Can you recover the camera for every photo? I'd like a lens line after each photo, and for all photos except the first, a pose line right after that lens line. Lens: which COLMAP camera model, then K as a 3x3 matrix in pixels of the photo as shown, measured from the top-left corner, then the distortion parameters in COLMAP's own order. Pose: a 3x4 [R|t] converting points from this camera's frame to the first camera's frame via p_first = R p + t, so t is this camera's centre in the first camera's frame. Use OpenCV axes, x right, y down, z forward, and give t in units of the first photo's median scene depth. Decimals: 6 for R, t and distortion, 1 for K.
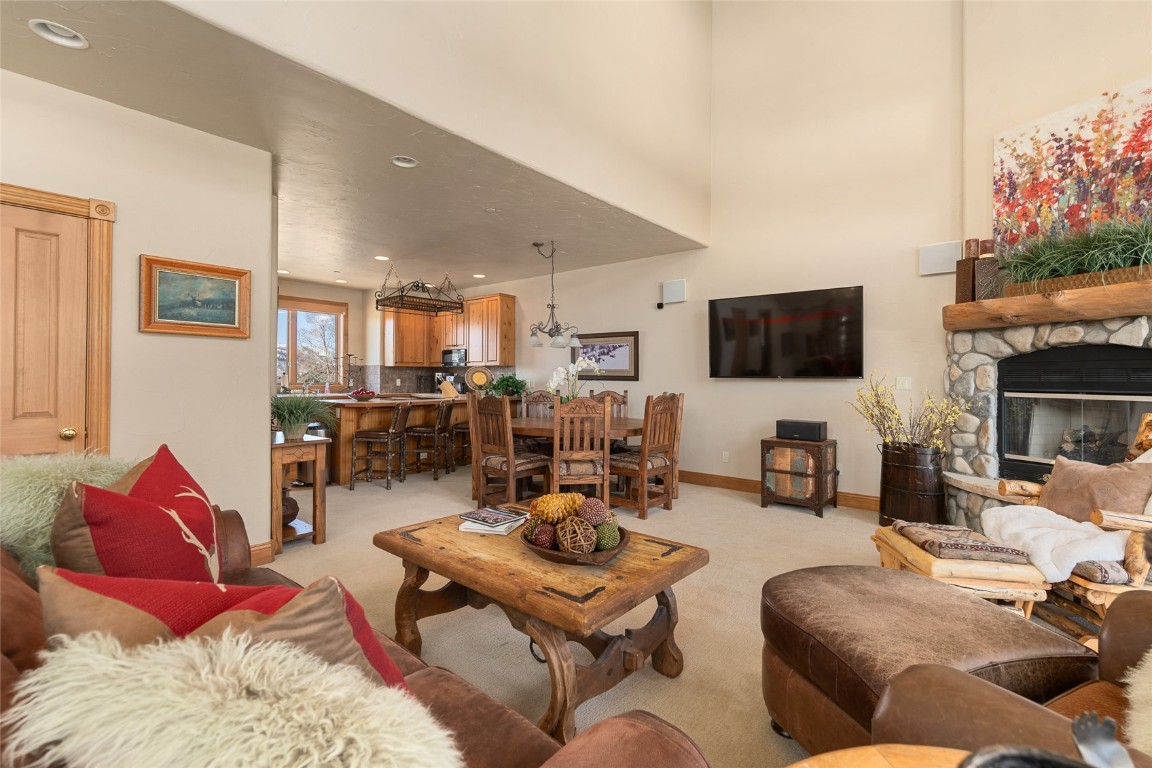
lens RADIAL K [[507.8, 0, 577.3], [0, 507.8, 375.6], [0, 0, 1]] dist [0.010355, -0.001129]
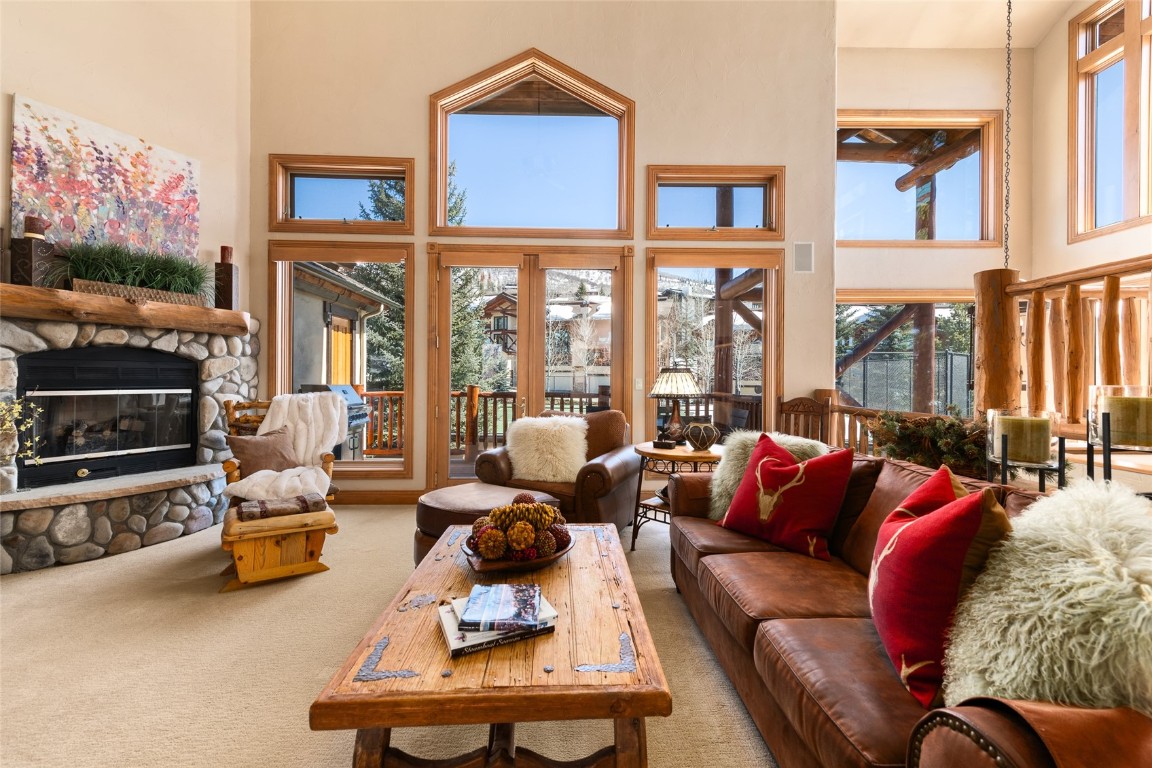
lens RADIAL K [[461.5, 0, 573.8], [0, 461.5, 376.2], [0, 0, 1]] dist [0.014664, -0.002803]
pose [[-0.654736, -0.006001, 0.755834, -0.456899], [-0.011947, 0.999926, -0.002411, -0.003968], [-0.755763, -0.010609, -0.654759, 0.920106]]
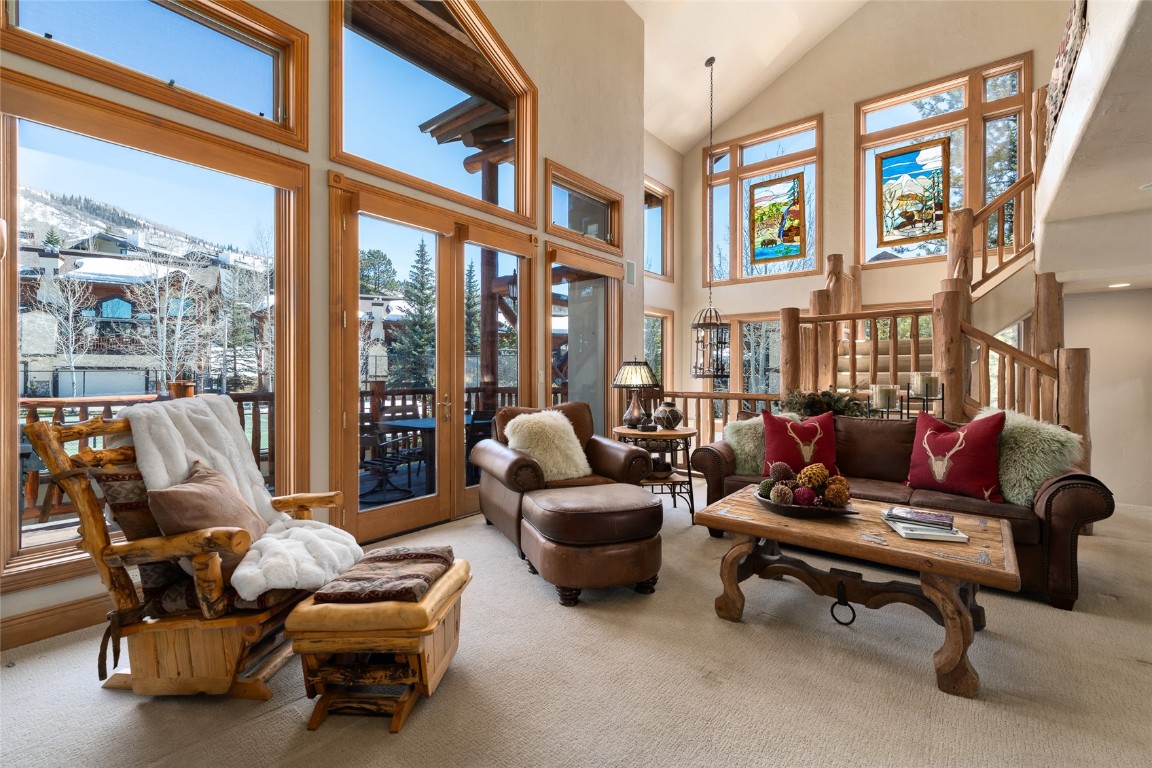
lens RADIAL K [[507.8, 0, 574.3], [0, 507.8, 377.8], [0, 0, 1]] dist [0.010355, -0.001129]
pose [[-0.999718, -0.004936, -0.023213, 0.356896], [-0.005047, 0.999976, 0.004741, 0.008843], [0.023189, 0.004857, -0.999719, 1.362048]]
